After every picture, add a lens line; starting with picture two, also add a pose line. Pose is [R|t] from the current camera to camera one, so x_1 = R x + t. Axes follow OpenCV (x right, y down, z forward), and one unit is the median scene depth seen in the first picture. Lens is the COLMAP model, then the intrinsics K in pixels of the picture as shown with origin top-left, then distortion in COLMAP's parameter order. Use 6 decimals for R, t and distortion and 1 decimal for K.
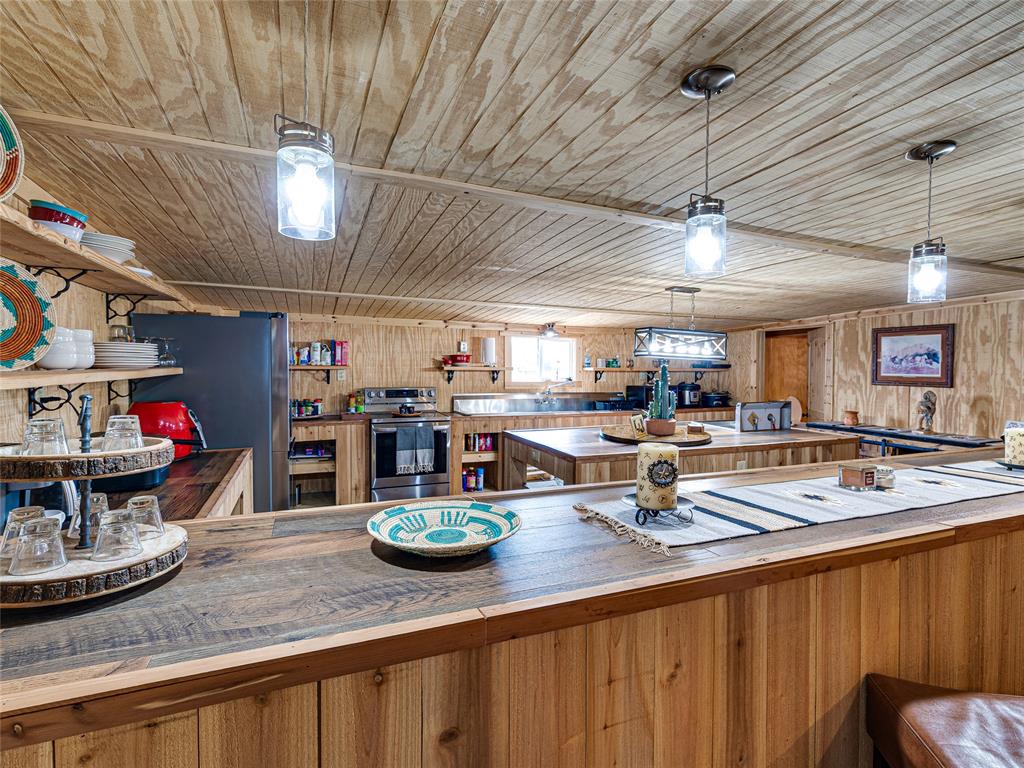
lens RADIAL K [[512.2, 0, 502.5], [0, 512.2, 377.6], [0, 0, 1]] dist [0.000588, 0.002643]
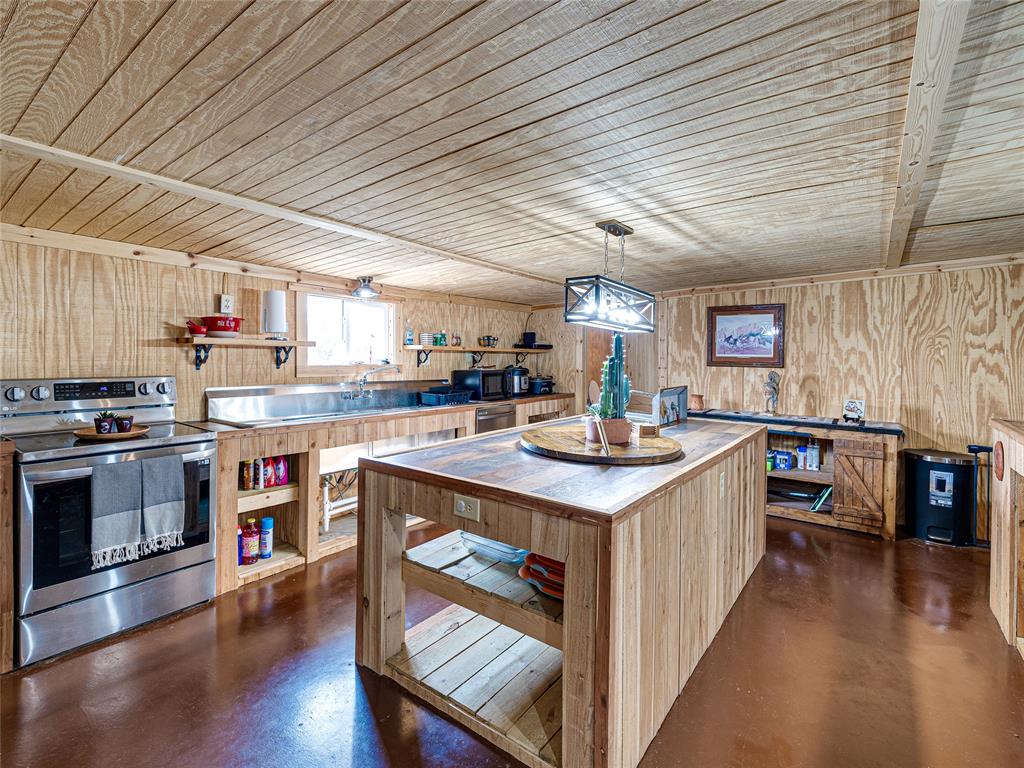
lens RADIAL K [[512.2, 0, 477.6], [0, 512.2, 361.8], [0, 0, 1]] dist [0.000588, 0.002643]
pose [[0.870447, -0.002775, 0.492254, -0.118051], [0.006408, 0.999963, -0.005693, 0.009030], [-0.492220, 0.008109, 0.870433, 0.386935]]
